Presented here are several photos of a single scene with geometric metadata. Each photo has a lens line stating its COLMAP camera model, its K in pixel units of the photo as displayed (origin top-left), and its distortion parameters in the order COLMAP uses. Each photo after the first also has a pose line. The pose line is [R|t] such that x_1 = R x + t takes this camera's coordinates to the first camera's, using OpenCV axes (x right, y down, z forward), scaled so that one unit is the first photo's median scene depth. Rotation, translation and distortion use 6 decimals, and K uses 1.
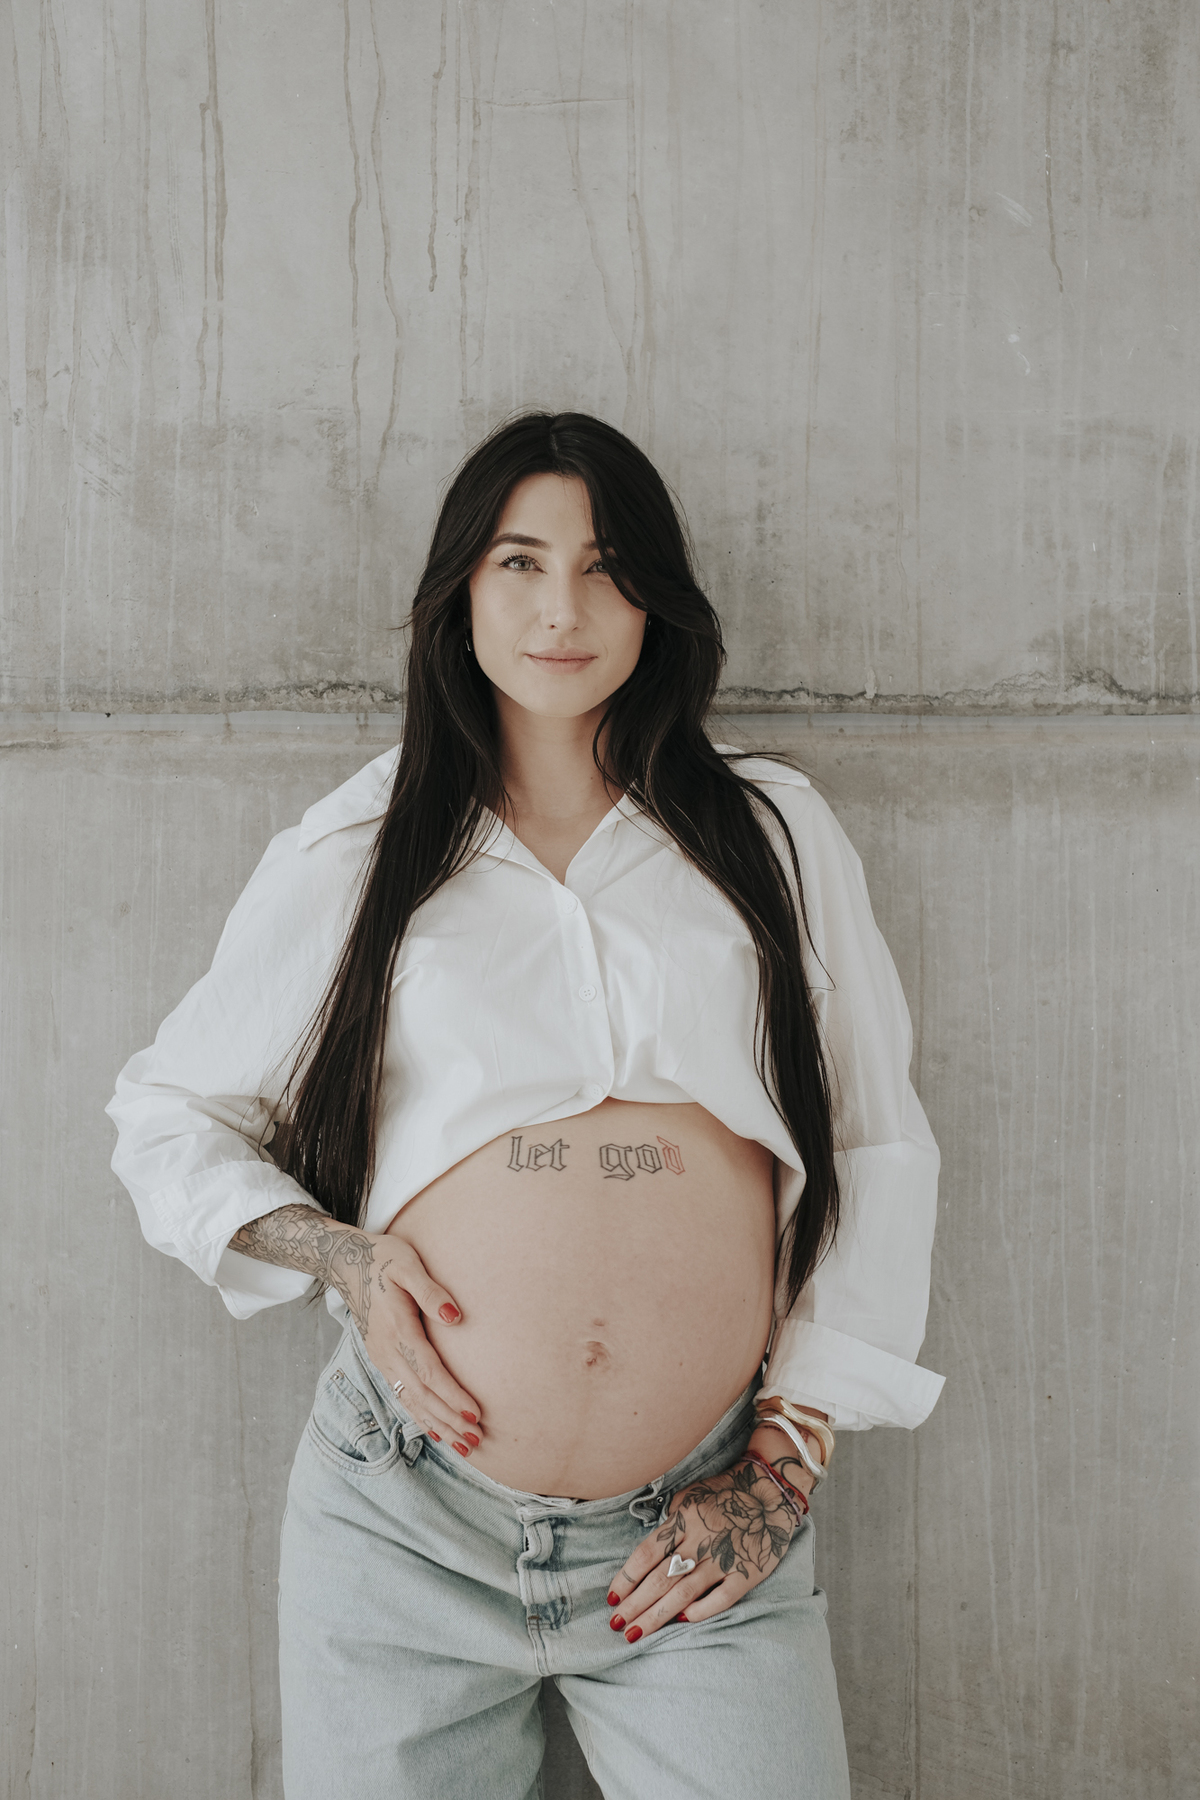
lens RADIAL K [[2870.1, 0, 578.3], [0, 2870.1, 887.5], [0, 0, 1]] dist [-0.043273, 0.062460]
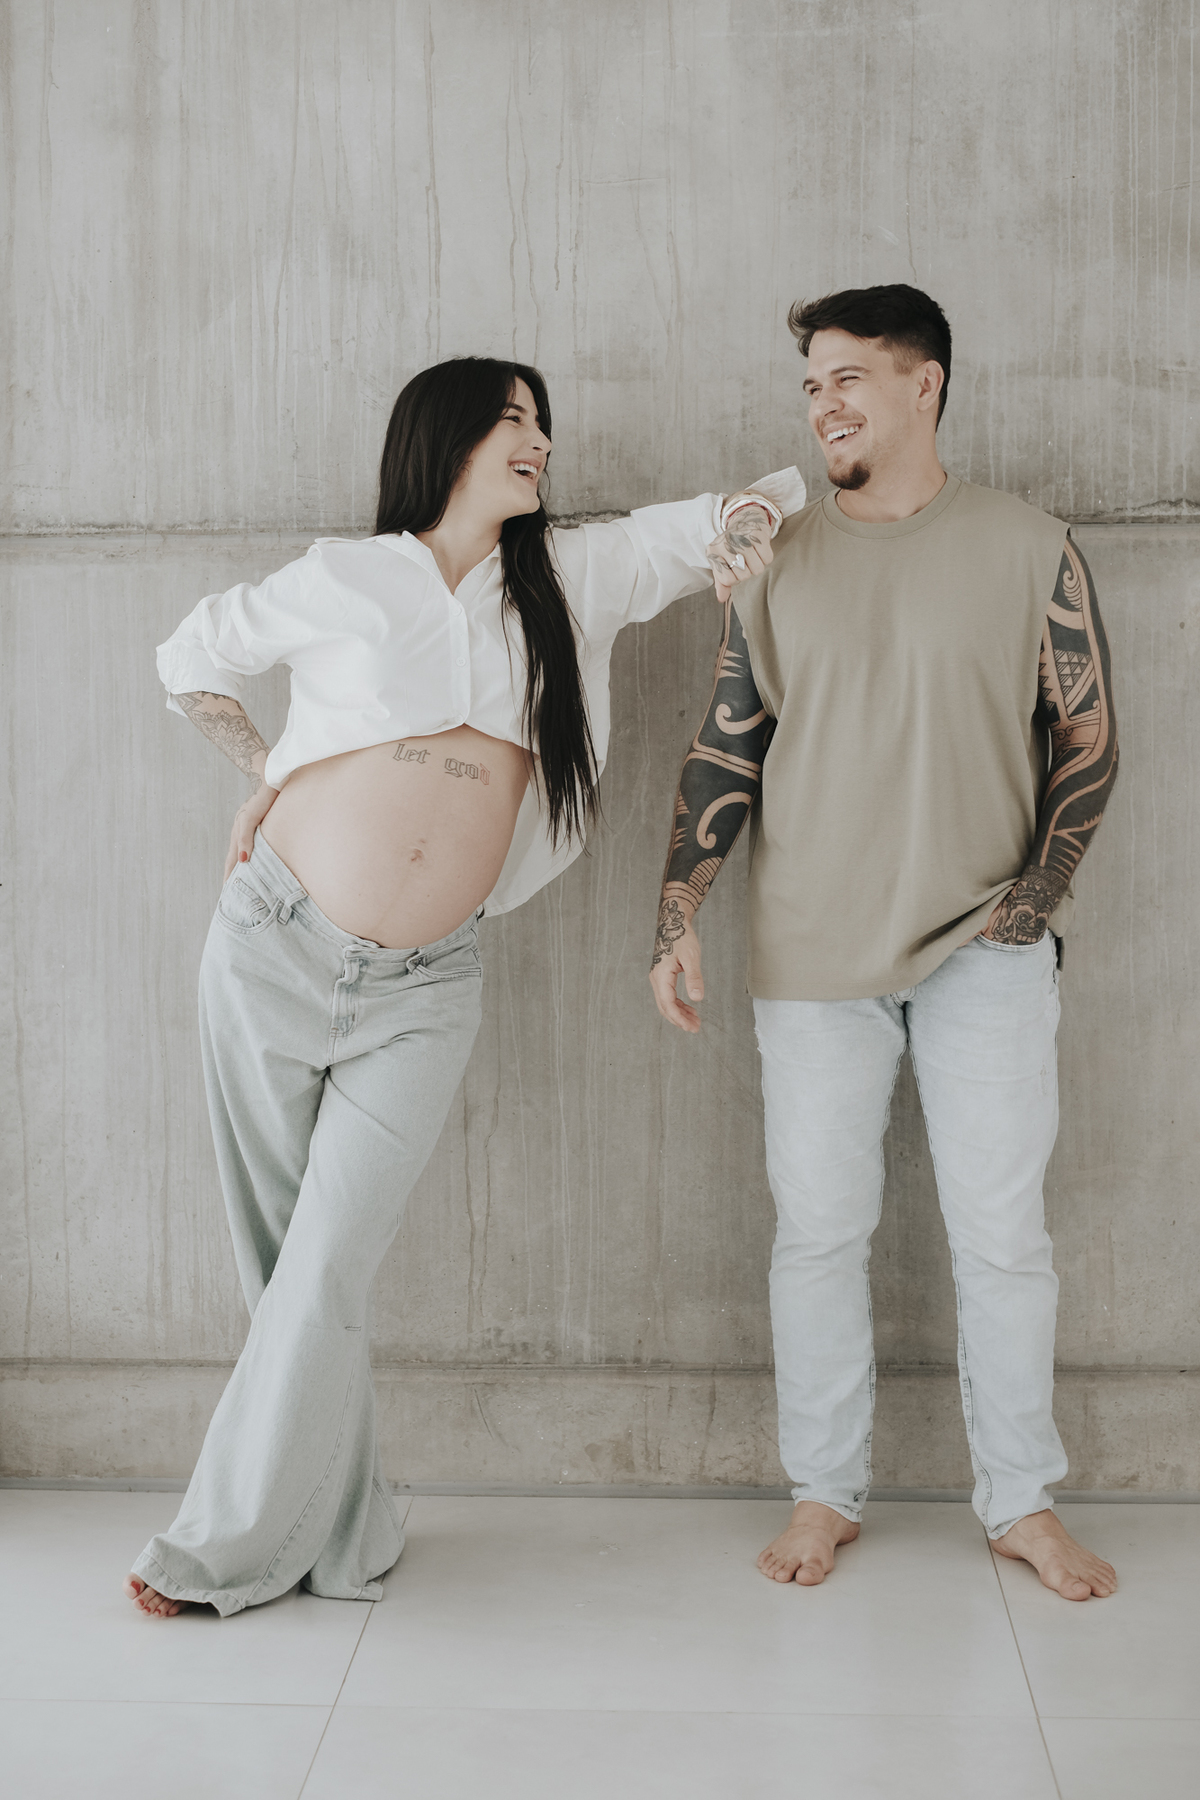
lens RADIAL K [[2947.0, 0, 543.9], [0, 2947.0, 859.6], [0, 0, 1]] dist [-0.043980, 0.089034]
pose [[0.996145, -0.004218, -0.087618, 0.098801], [0.009157, 0.998386, 0.056041, 0.041426], [0.087240, -0.056627, 0.994577, -0.830157]]
